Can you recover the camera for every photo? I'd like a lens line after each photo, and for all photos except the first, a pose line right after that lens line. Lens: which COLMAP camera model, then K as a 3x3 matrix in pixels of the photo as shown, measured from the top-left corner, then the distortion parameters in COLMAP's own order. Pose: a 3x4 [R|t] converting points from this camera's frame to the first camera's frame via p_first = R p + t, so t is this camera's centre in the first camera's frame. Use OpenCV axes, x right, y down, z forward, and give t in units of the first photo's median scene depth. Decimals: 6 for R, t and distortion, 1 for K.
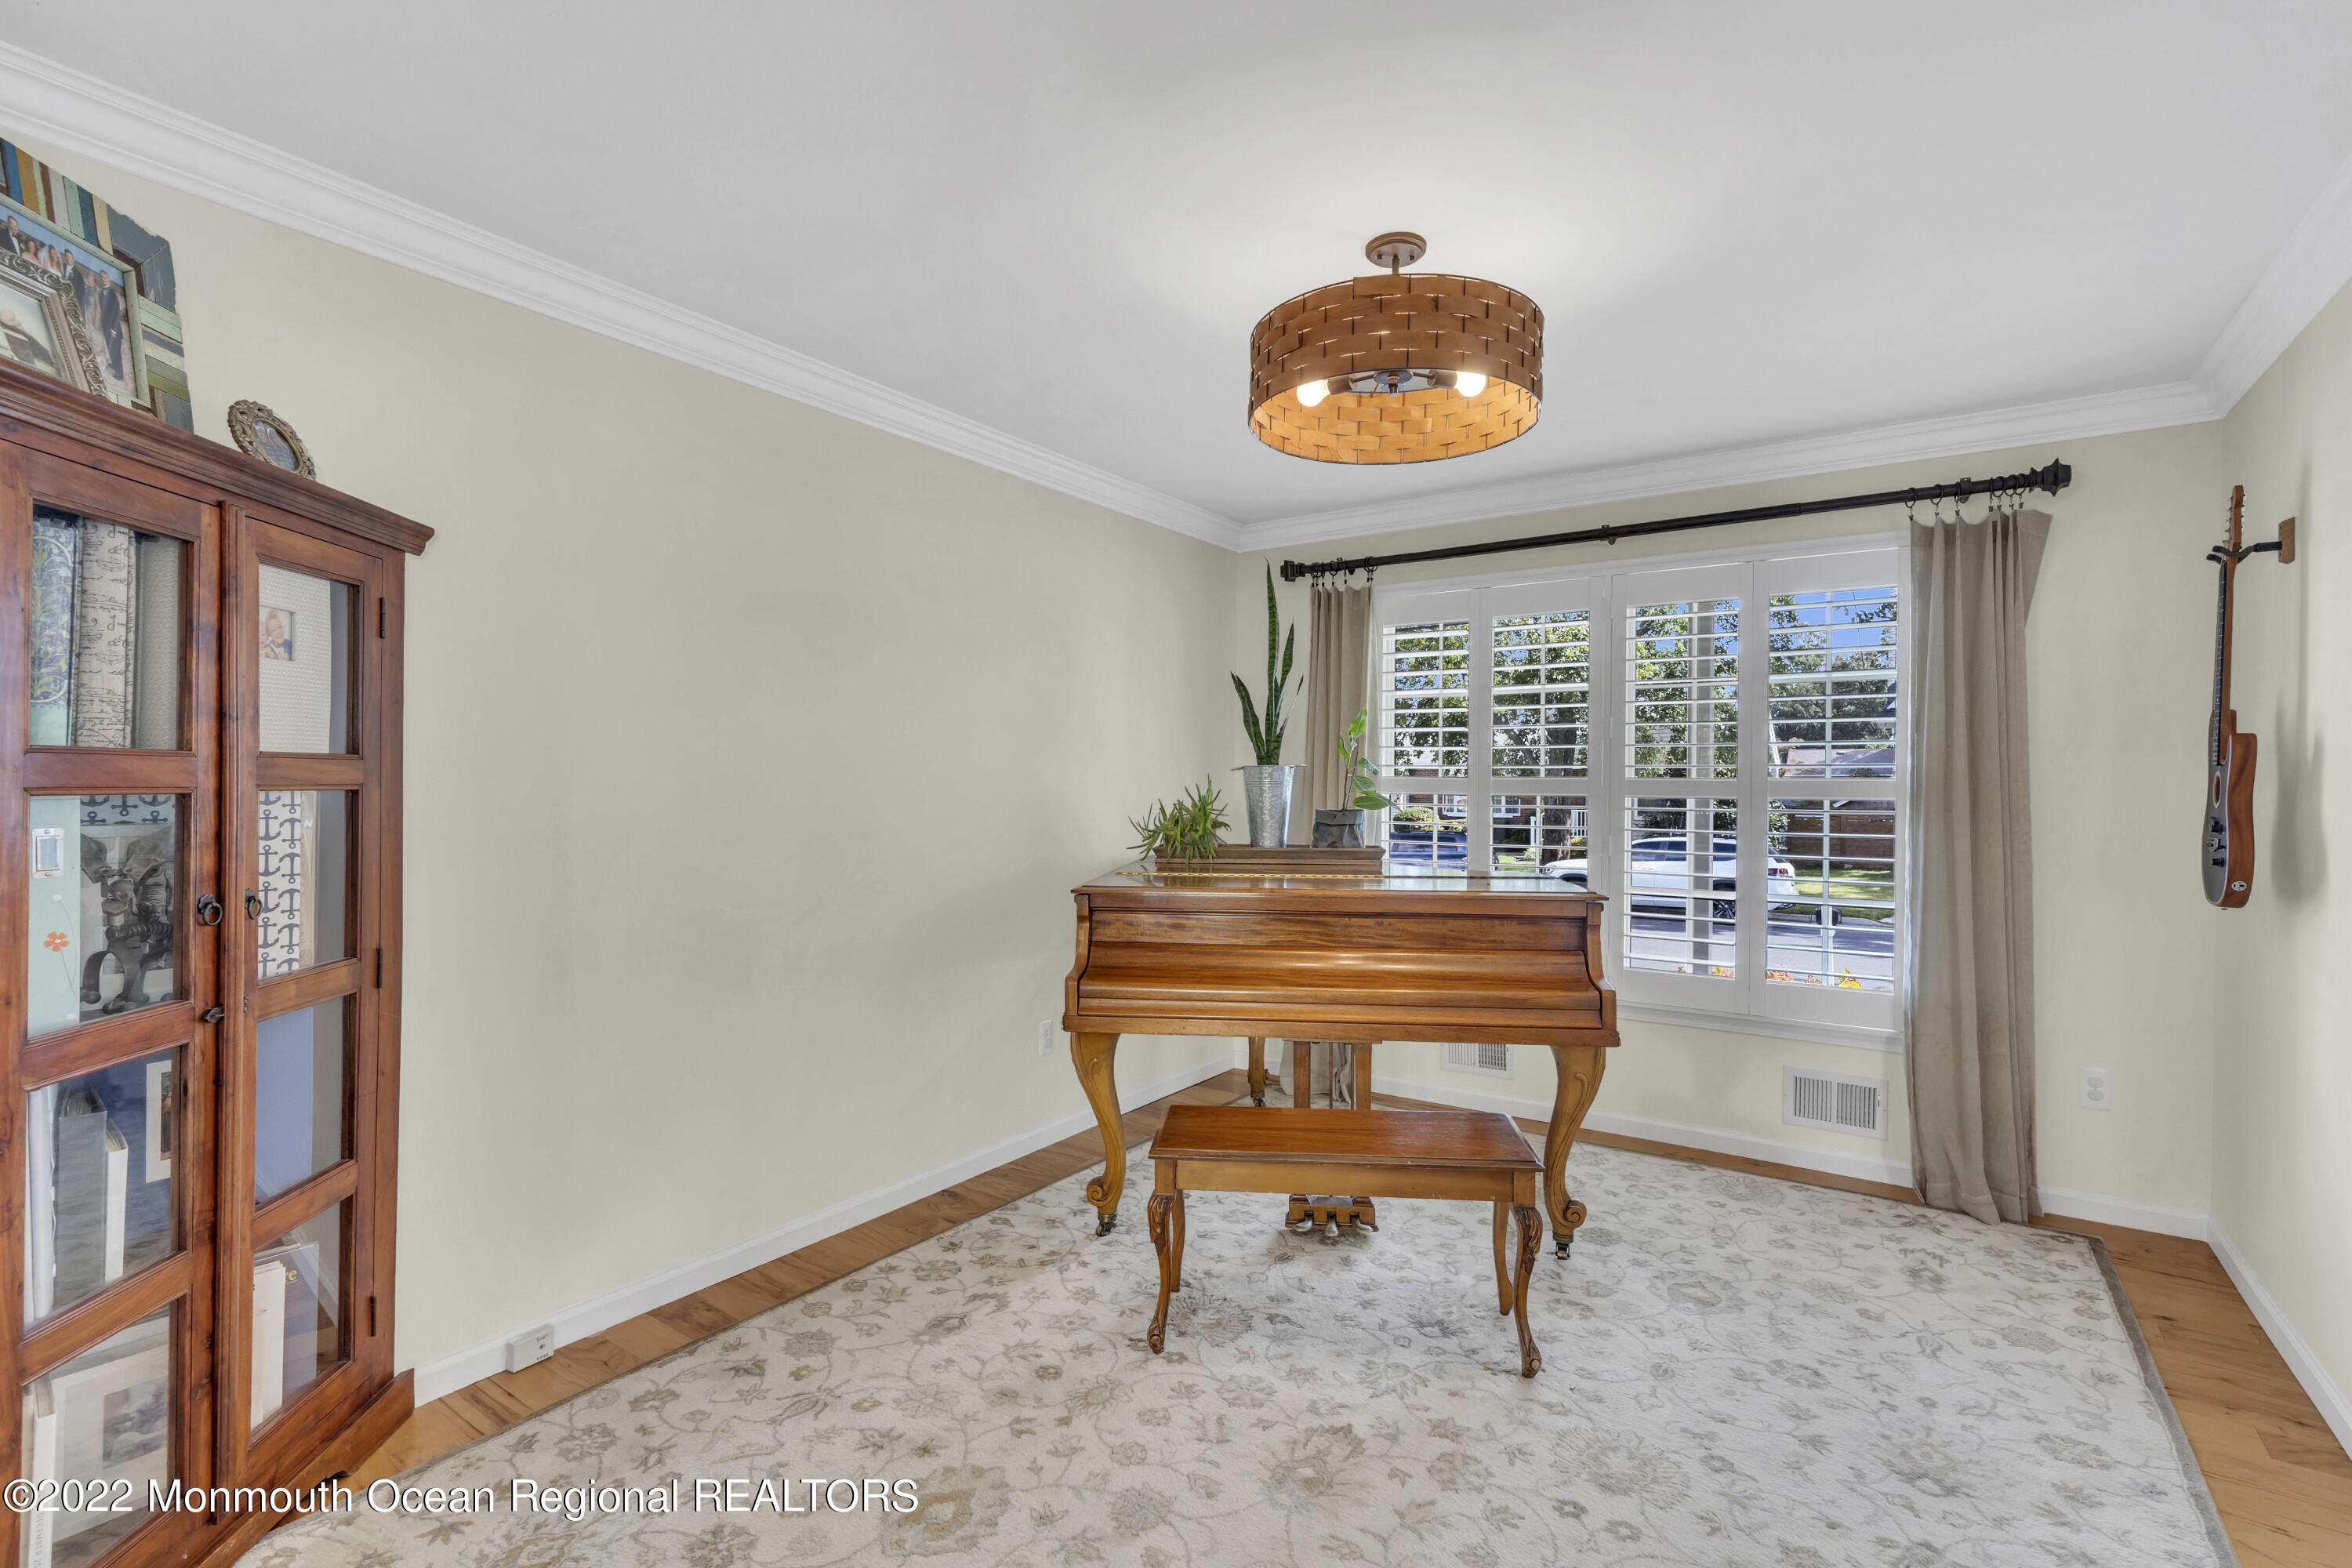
lens RADIAL K [[1063.7, 0, 1182.4], [0, 1063.7, 779.8], [0, 0, 1]] dist [-0.008297, 0.002357]
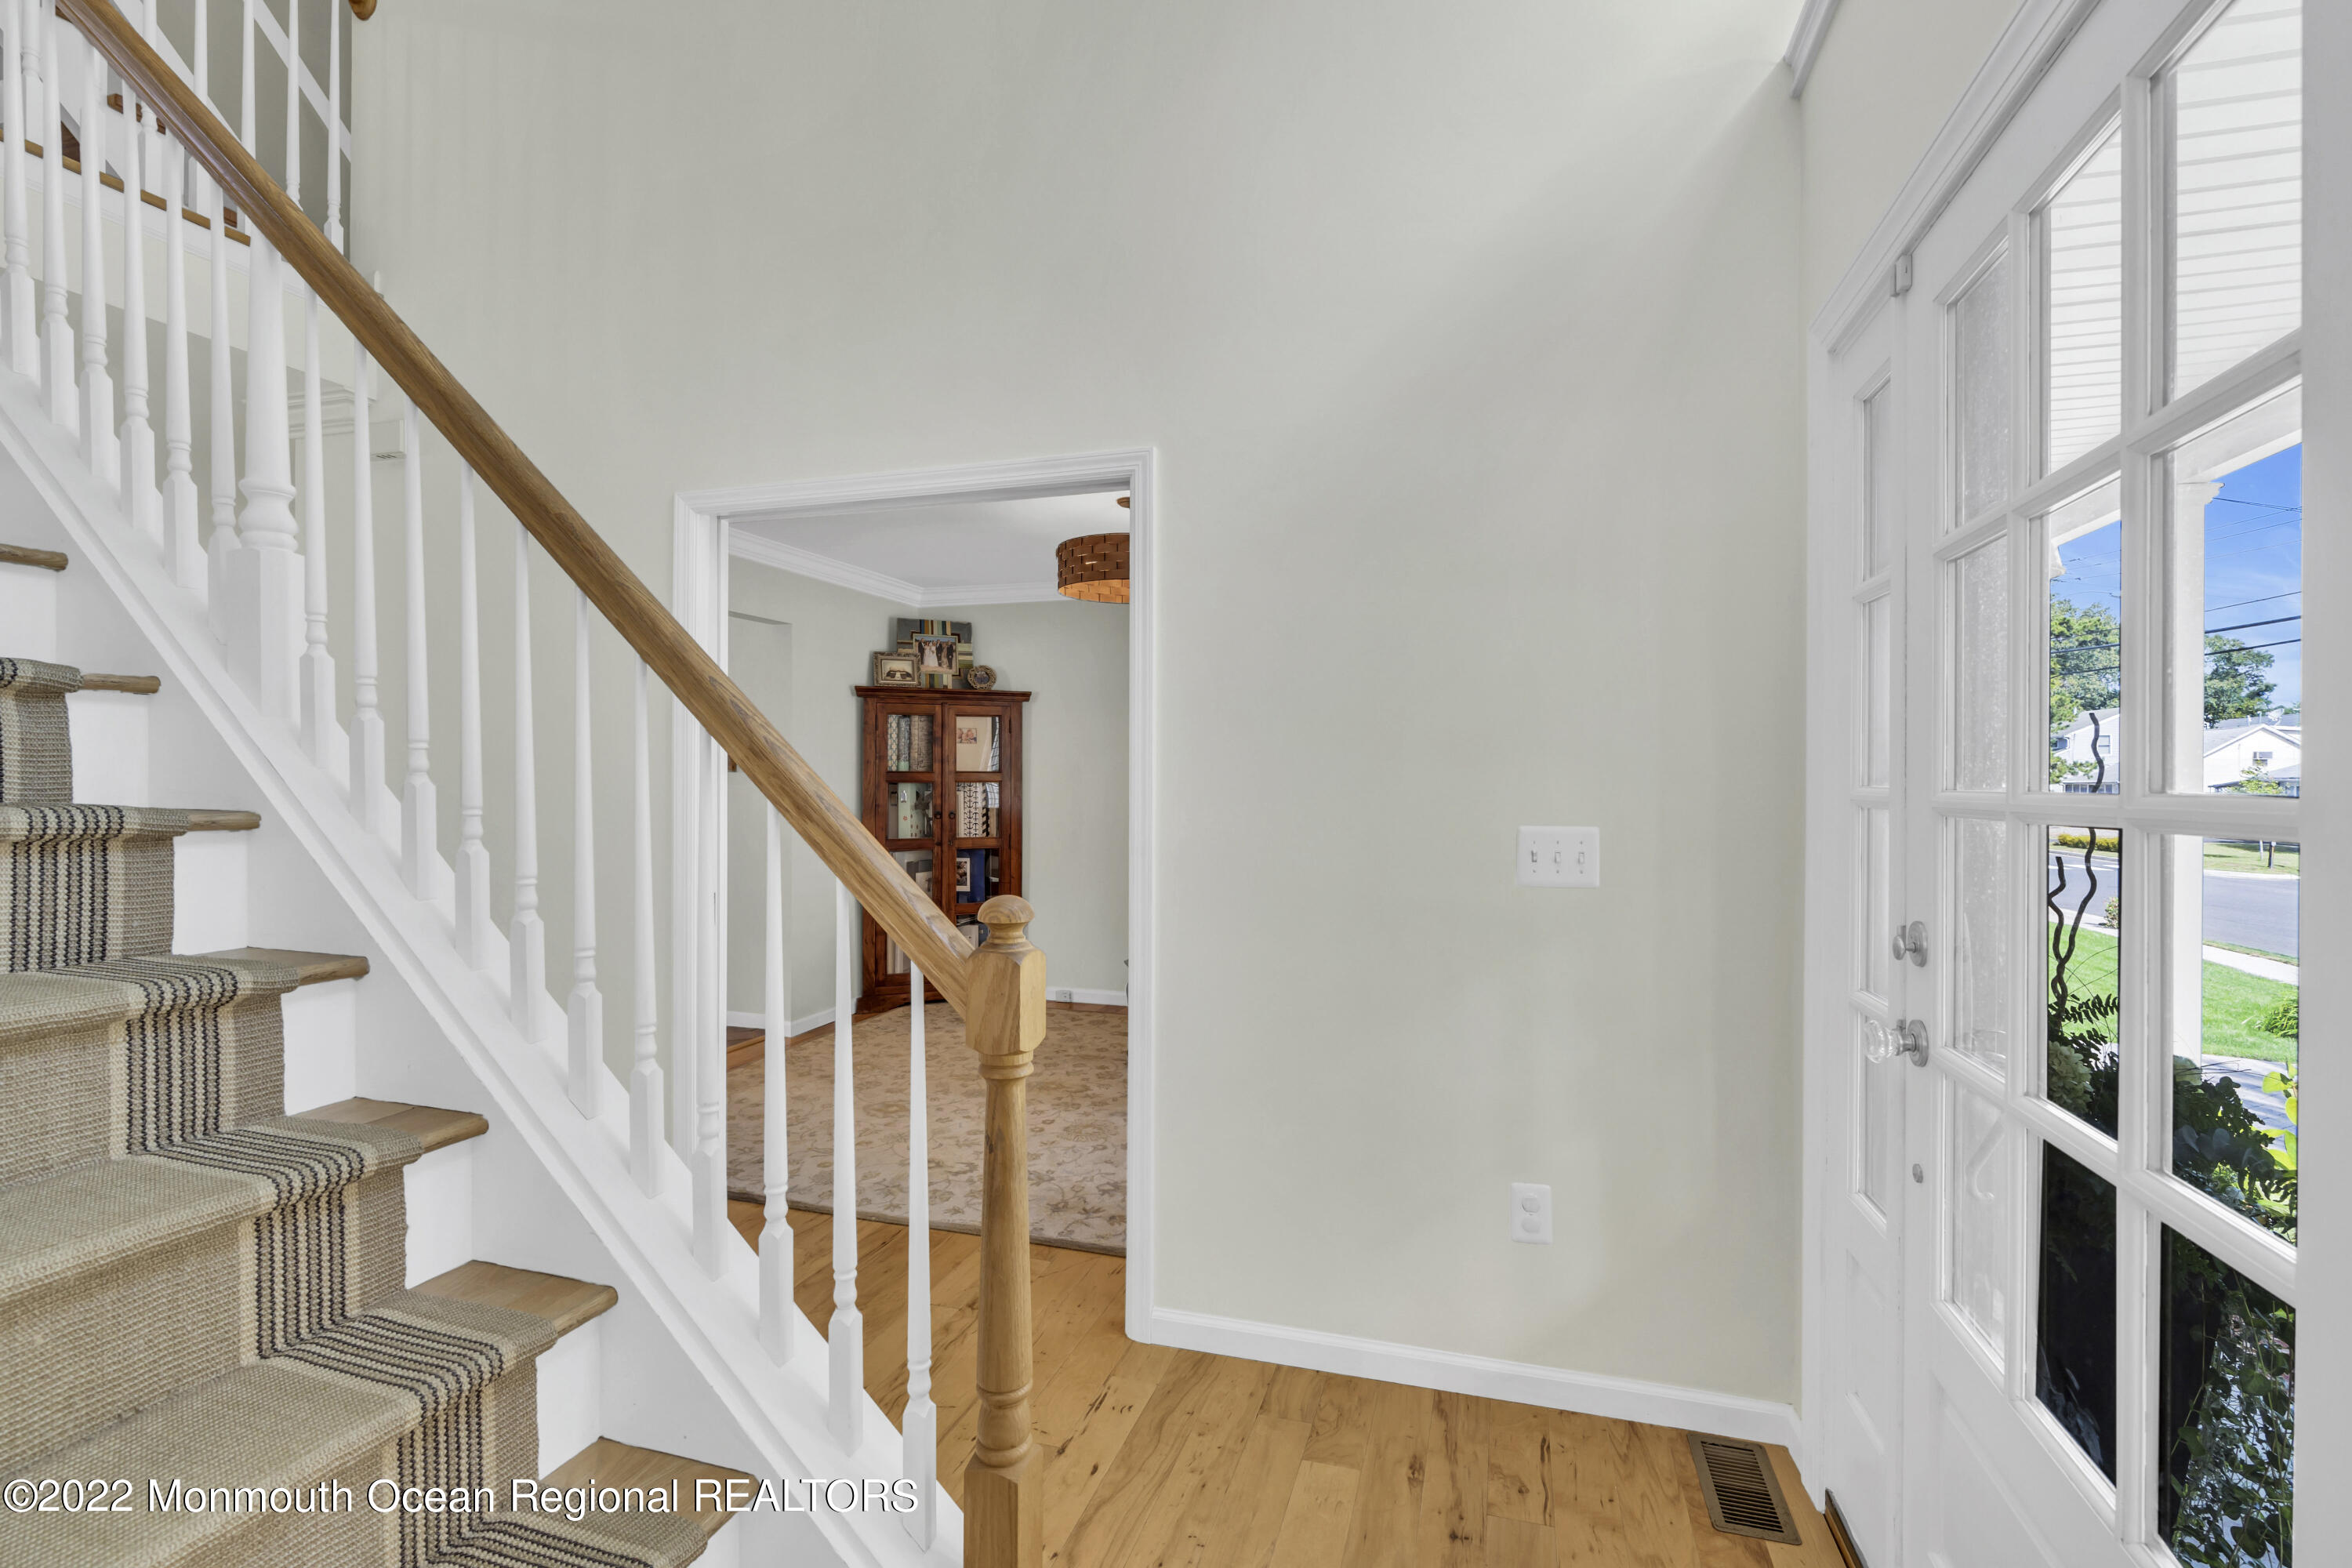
lens RADIAL K [[1063.7, 0, 1173.0], [0, 1063.7, 786.3], [0, 0, 1]] dist [-0.008297, 0.002357]
pose [[0.283118, 0.000675, -0.959085, 2.737863], [0.001234, 0.999999, 0.001068, 0.019520], [0.959084, -0.001485, 0.283116, 0.708166]]
